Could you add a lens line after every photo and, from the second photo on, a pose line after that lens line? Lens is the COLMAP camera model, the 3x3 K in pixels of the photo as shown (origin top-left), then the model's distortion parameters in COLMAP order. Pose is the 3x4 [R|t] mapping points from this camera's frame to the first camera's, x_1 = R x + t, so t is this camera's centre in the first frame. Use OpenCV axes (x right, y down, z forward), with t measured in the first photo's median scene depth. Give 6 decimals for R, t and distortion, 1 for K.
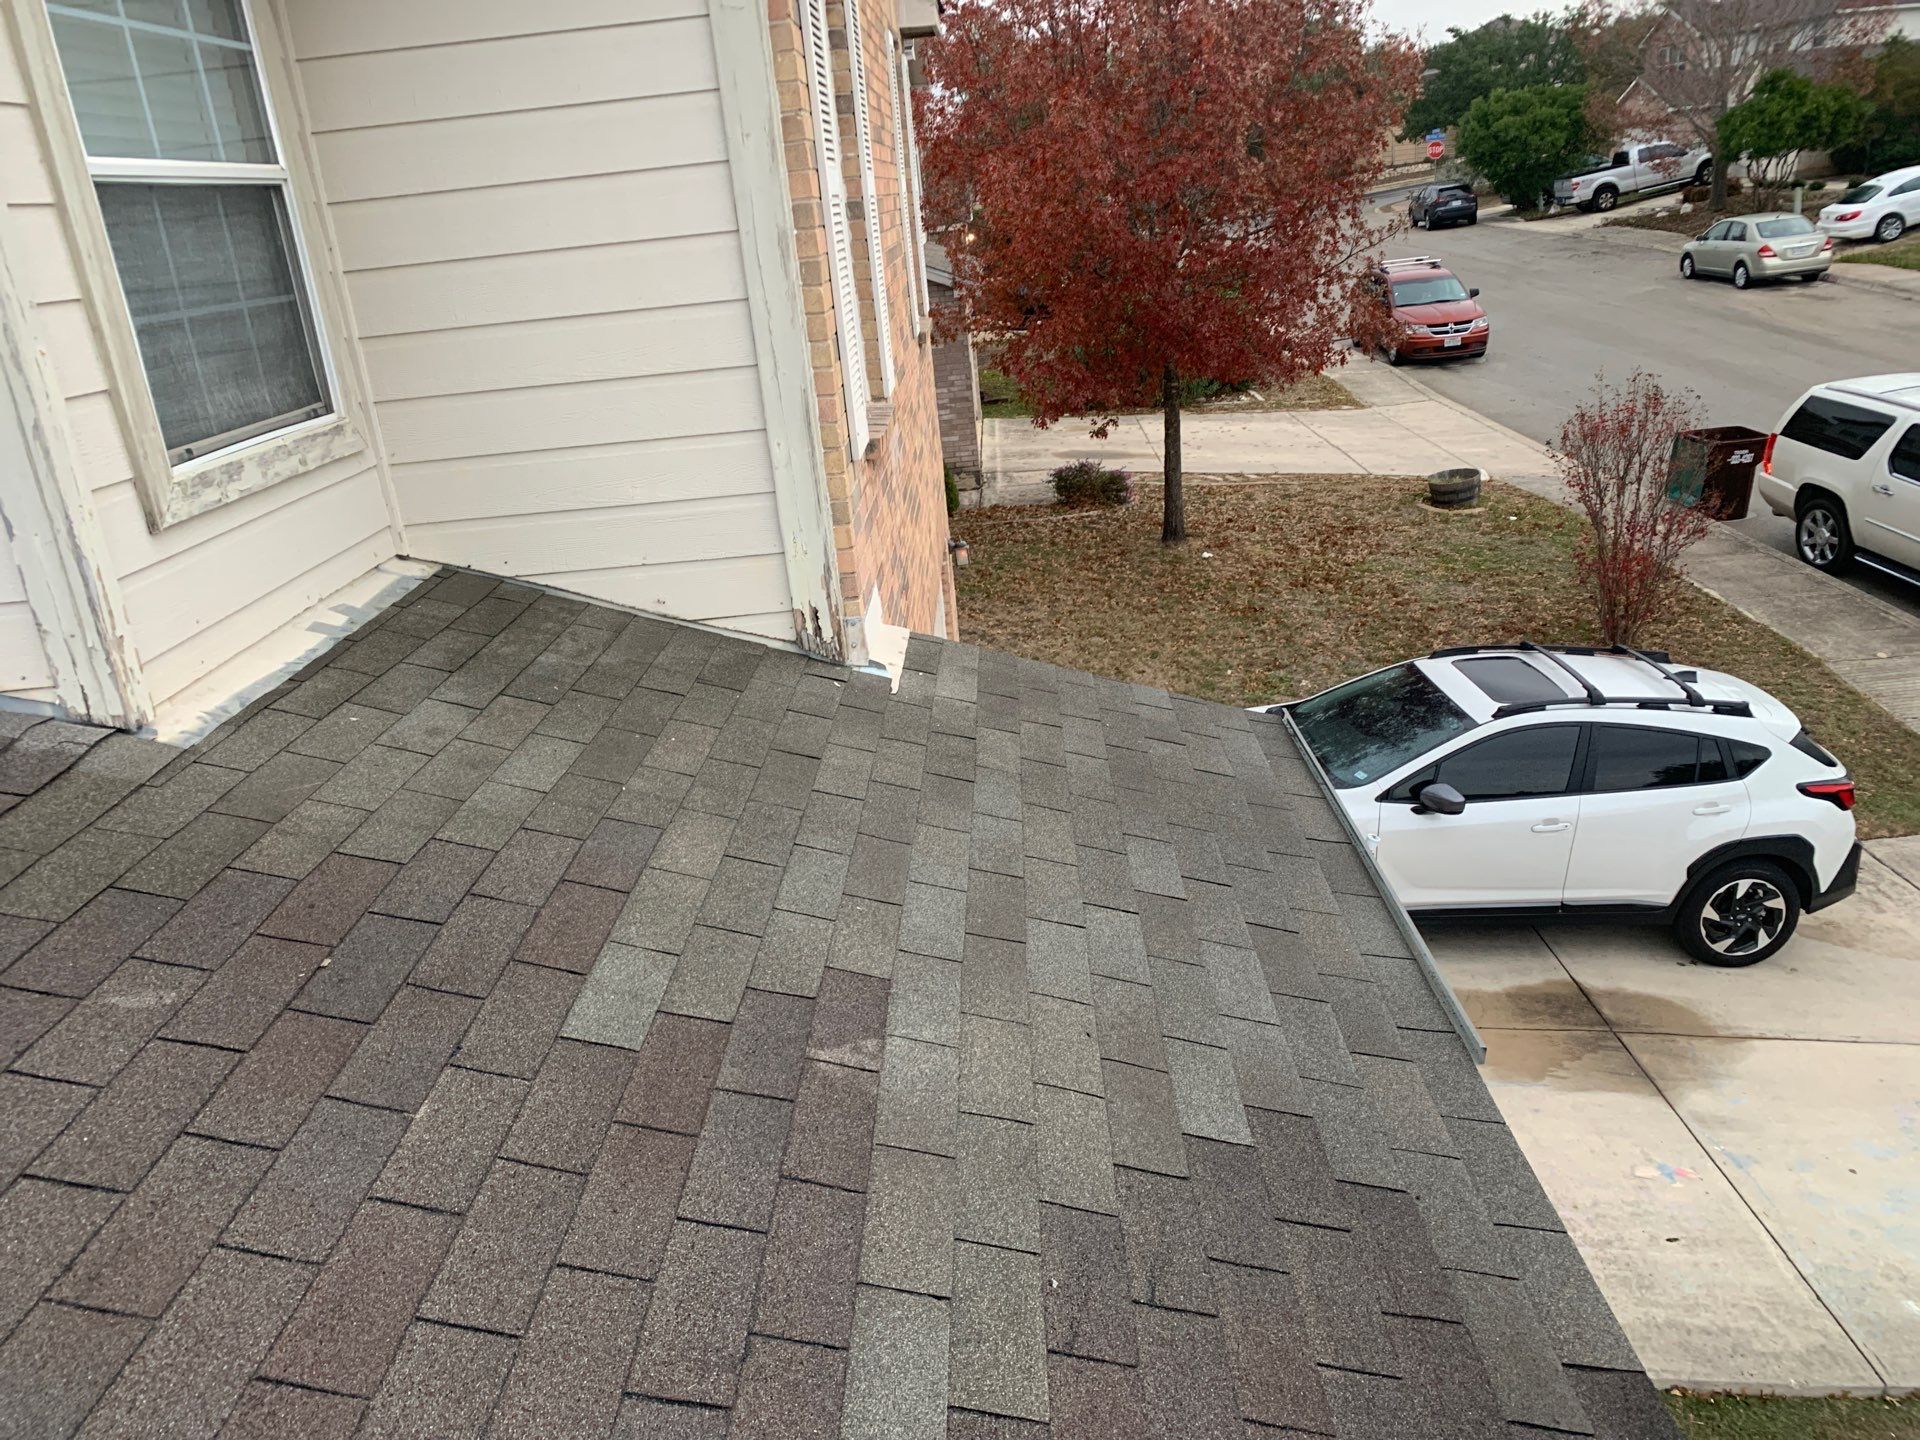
lens RADIAL K [[1449.1, 0, 974.0], [0, 1449.1, 718.5], [0, 0, 1]] dist [0.033701, -0.036979]
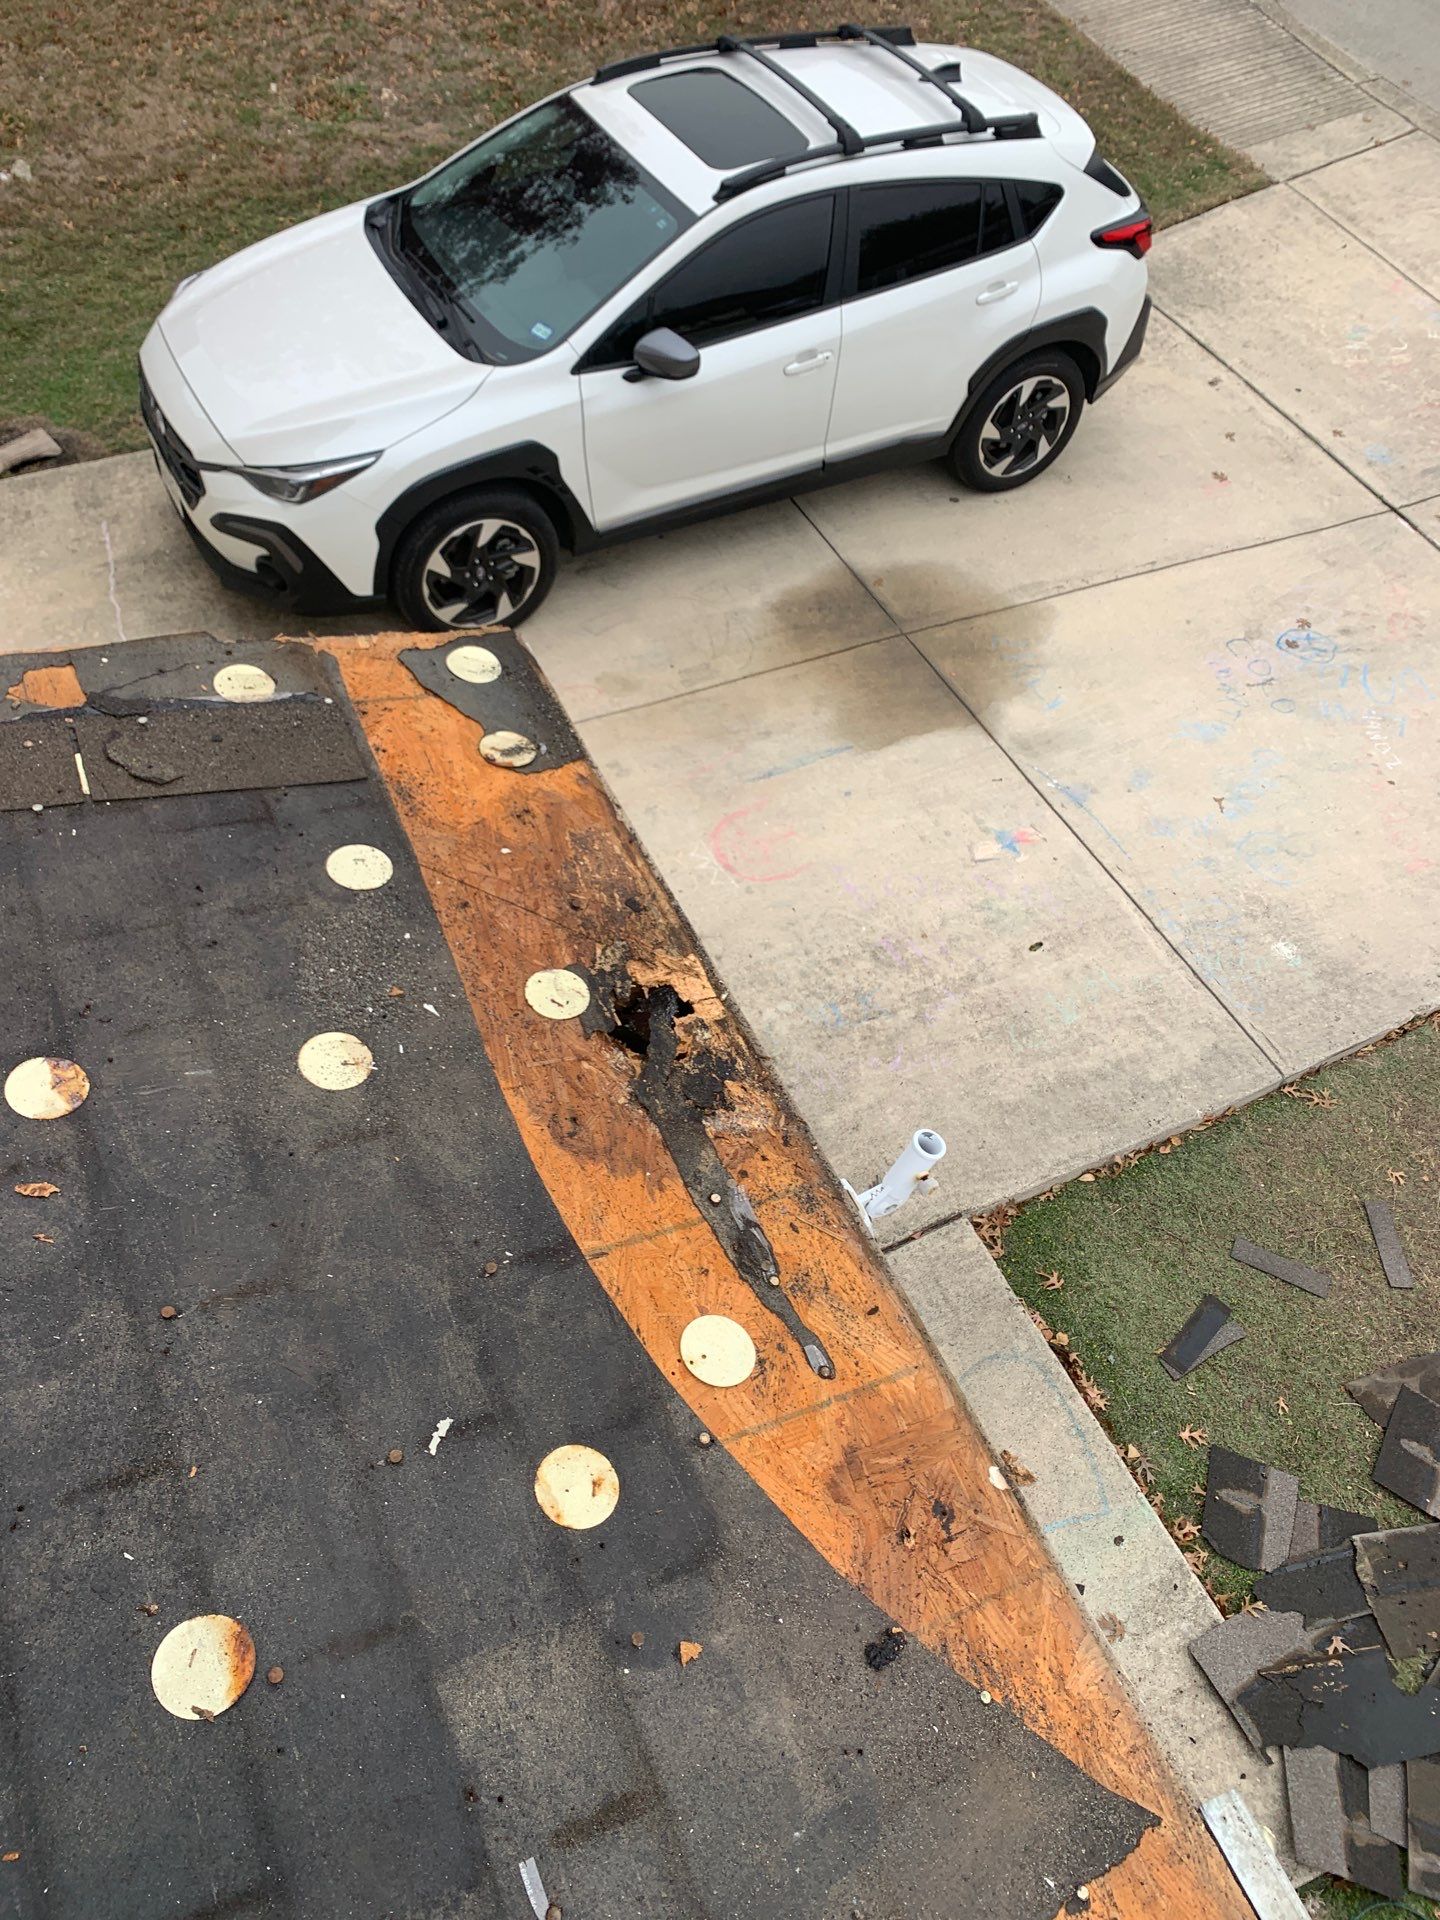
lens RADIAL K [[1448.8, 0, 716.0], [0, 1448.8, 928.0], [0, 0, 1]] dist [0.025382, -0.019179]
pose [[0.900691, -0.310633, 0.303749, 0.055668], [0.105379, 0.834461, 0.540898, -0.078991], [-0.421487, -0.455173, 0.784325, 0.329947]]
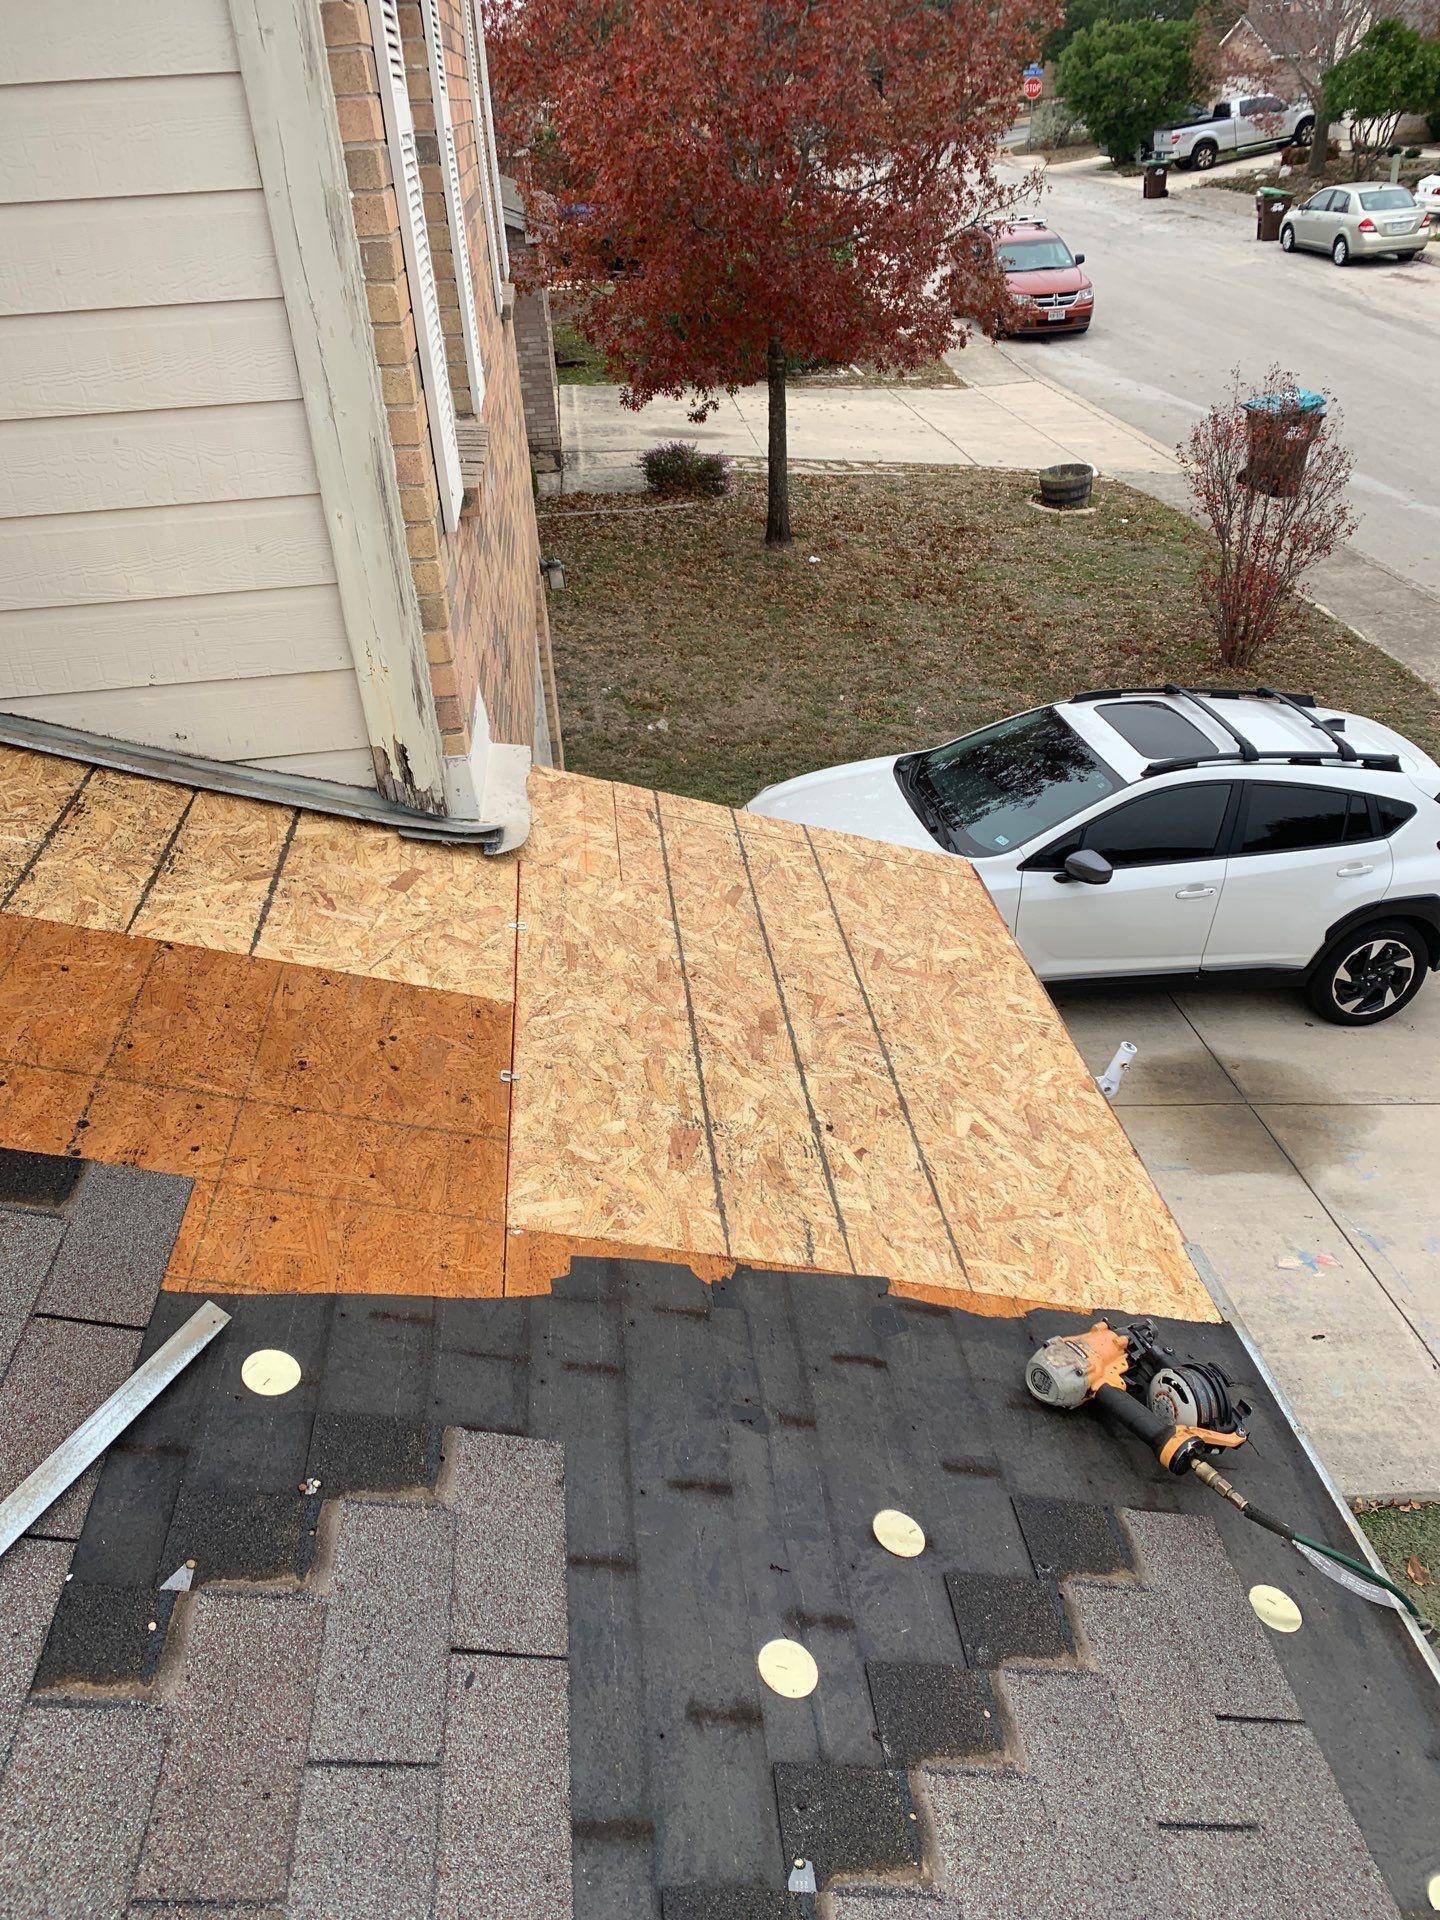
lens RADIAL K [[1434.8, 0, 757.3], [0, 1434.8, 975.3], [0, 0, 1]] dist [0.029141, -0.028284]
pose [[0.989992, -0.025726, 0.138760, -0.017033], [-0.001054, 0.981869, 0.189559, -0.047897], [-0.141121, -0.187808, 0.972015, 0.115638]]
